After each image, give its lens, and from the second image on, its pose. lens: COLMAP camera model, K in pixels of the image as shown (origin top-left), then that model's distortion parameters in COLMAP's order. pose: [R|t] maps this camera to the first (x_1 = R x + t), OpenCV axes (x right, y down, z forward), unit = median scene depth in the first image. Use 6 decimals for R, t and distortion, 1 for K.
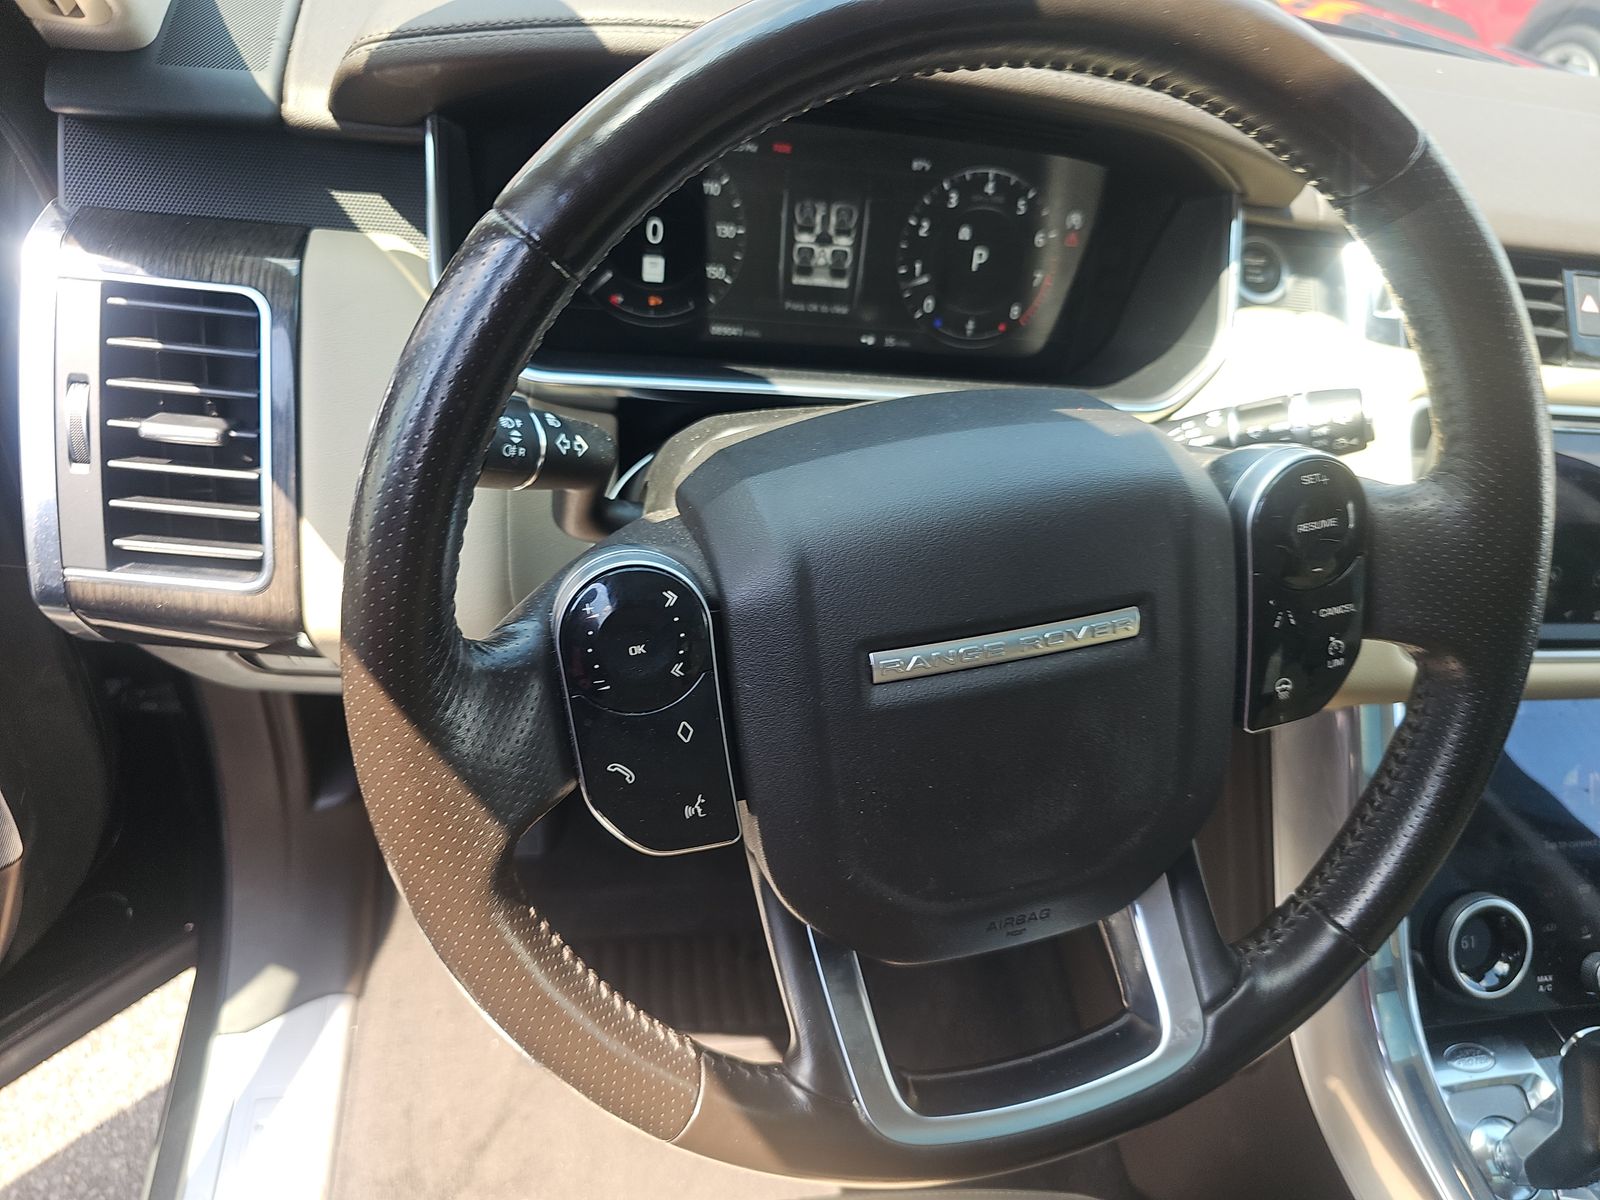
lens RADIAL K [[1106.6, 0, 800.0], [0, 1106.6, 600.0], [0, 0, 1]] dist [0.009001, 0.002660]
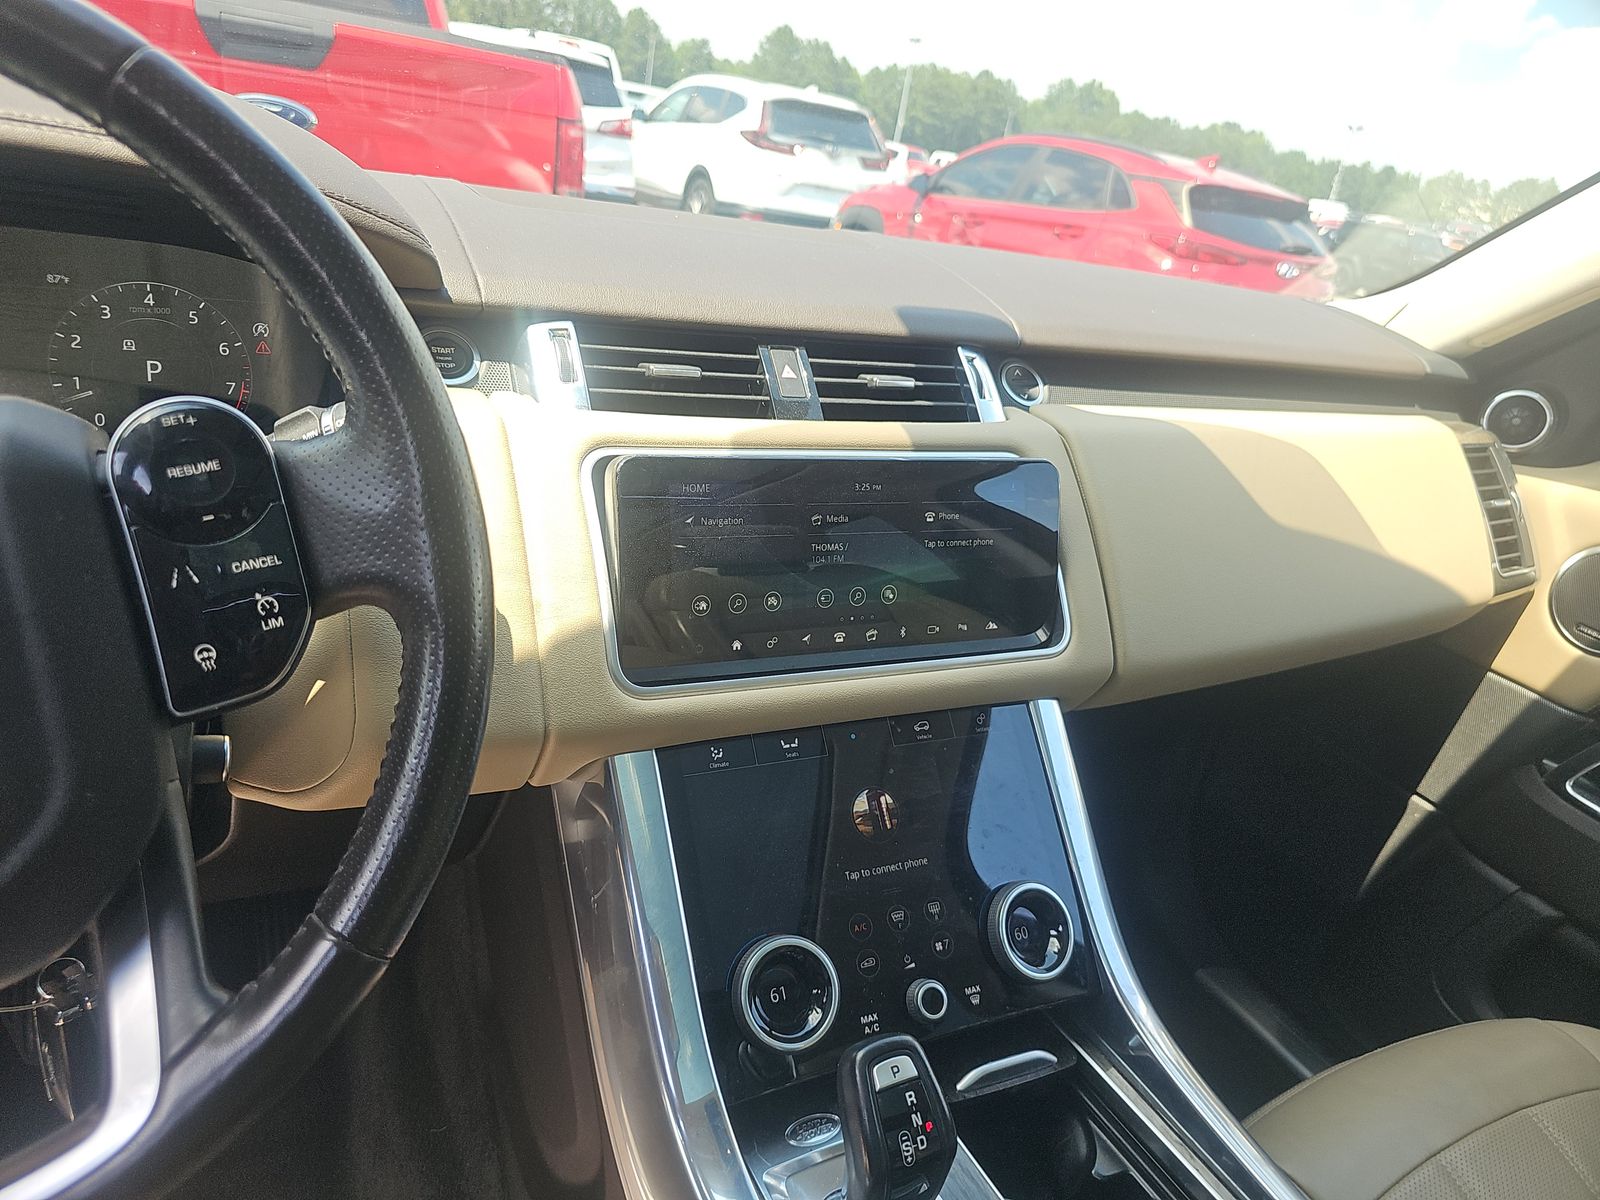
lens RADIAL K [[1106.6, 0, 800.0], [0, 1106.6, 600.0], [0, 0, 1]] dist [0.009001, 0.002660]
pose [[0.958726, -0.129987, 0.252878, 0.436704], [0.190684, 0.953667, -0.232718, 0.216778], [-0.210911, 0.271333, 0.939093, 0.031181]]
